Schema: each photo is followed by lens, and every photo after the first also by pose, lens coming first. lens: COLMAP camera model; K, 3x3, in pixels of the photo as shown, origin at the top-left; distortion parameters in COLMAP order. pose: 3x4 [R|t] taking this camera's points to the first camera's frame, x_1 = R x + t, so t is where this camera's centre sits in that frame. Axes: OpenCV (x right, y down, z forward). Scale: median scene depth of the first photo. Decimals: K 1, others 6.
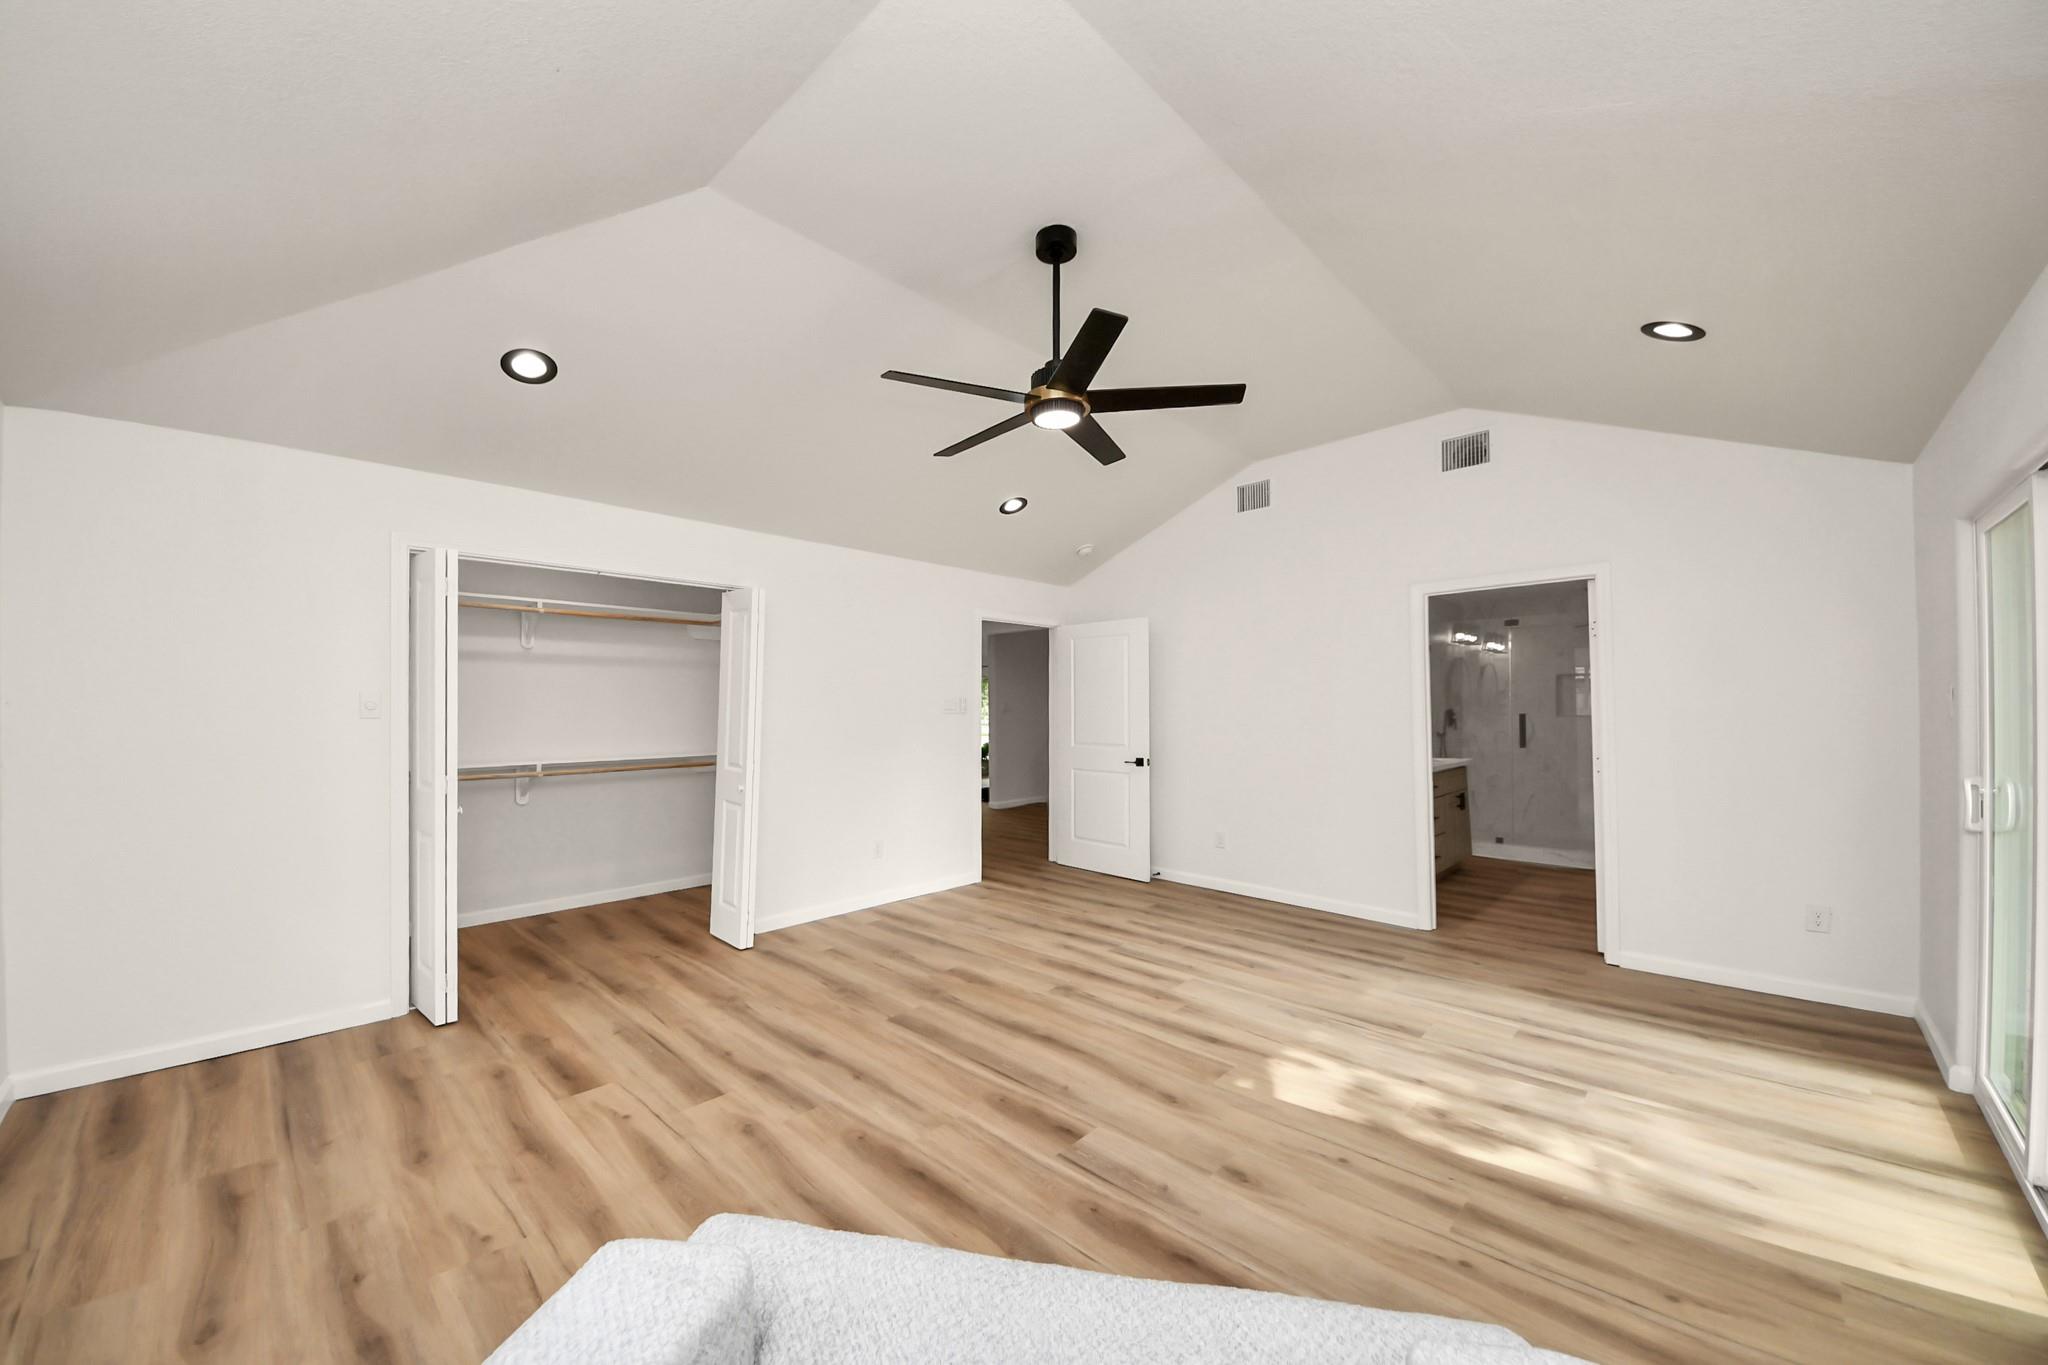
lens RADIAL K [[717.2, 0, 1027.6], [0, 717.2, 704.0], [0, 0, 1]] dist [0.061037, -0.032477]
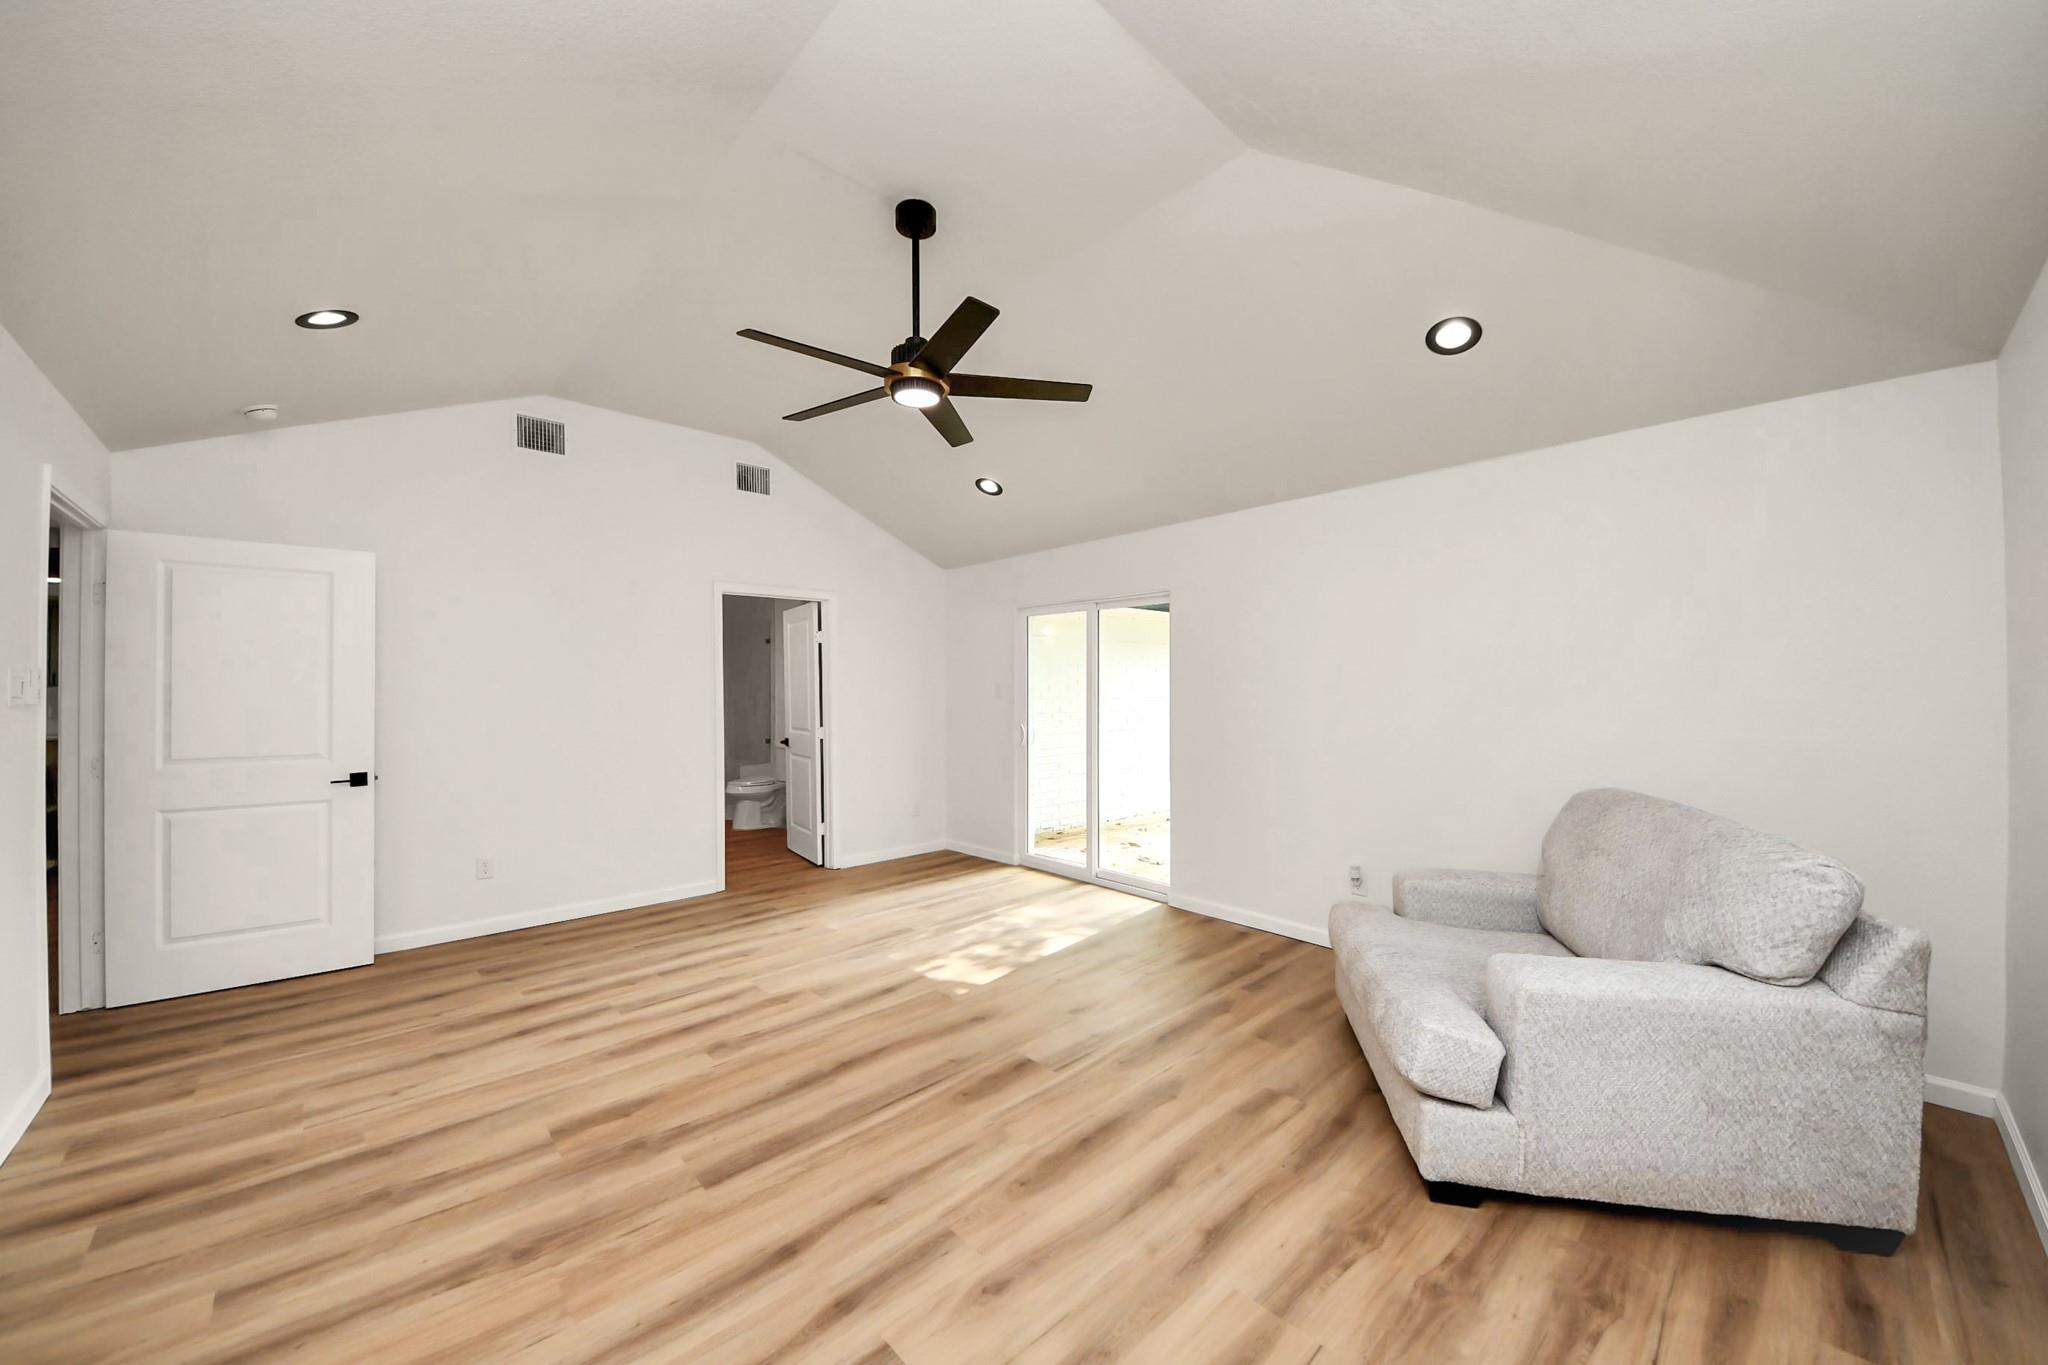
lens RADIAL K [[720.4, 0, 1008.9], [0, 720.4, 690.7], [0, 0, 1]] dist [0.063123, -0.033016]
pose [[0.096074, 0.006724, 0.995352, -0.789035], [-0.006785, 0.999958, -0.006100, 0.005771], [-0.995351, -0.006167, 0.096115, 0.663953]]
